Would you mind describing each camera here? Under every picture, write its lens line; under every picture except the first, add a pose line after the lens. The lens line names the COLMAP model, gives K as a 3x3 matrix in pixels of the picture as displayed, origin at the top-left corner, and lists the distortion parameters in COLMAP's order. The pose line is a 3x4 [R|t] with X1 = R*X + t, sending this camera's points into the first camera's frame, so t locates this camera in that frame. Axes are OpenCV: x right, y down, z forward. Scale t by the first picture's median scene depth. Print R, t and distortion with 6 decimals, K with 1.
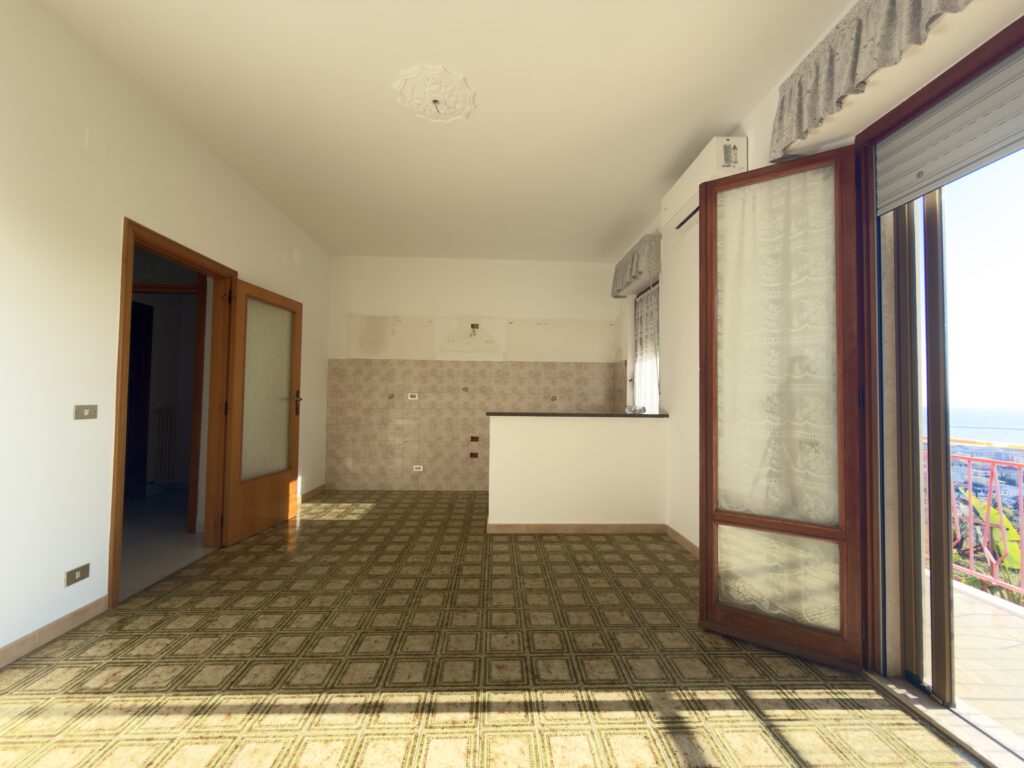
lens RADIAL K [[408.6, 0, 511.1], [0, 408.6, 385.8], [0, 0, 1]] dist [0.006346, -0.000508]
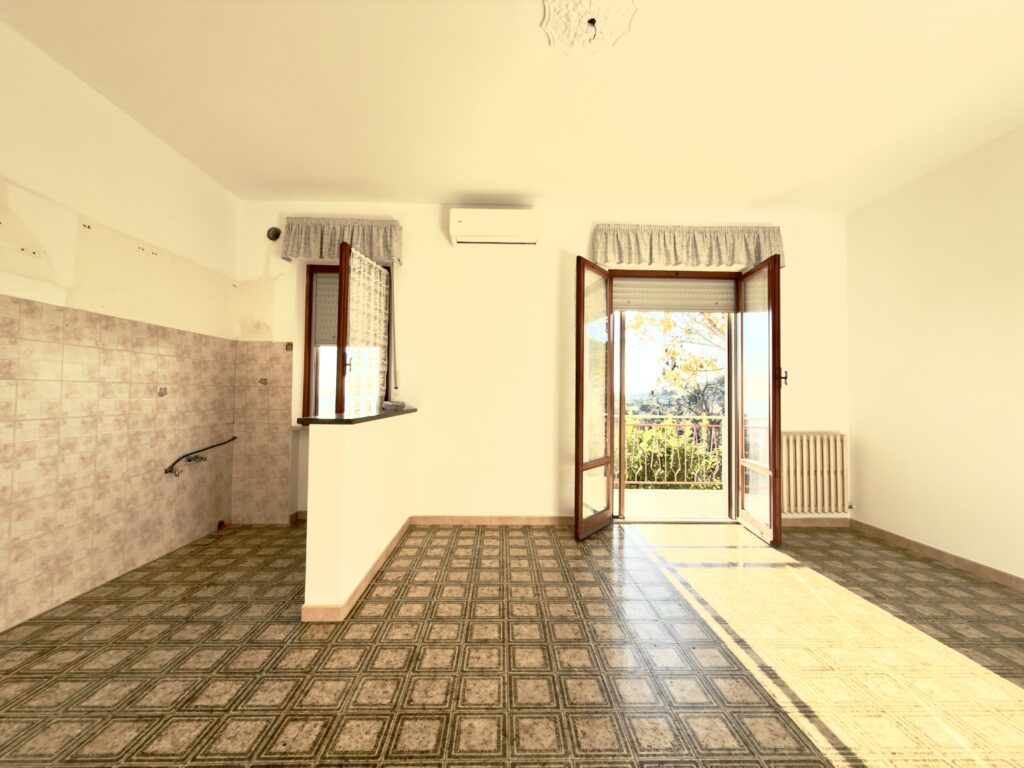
lens RADIAL K [[408.6, 0, 510.8], [0, 408.6, 382.4], [0, 0, 1]] dist [0.006346, -0.000508]
pose [[0.017352, 0.018256, 0.999683, -0.755417], [-0.040525, 0.999025, -0.017541, 0.014261], [-0.999028, -0.040207, 0.018075, 0.865445]]
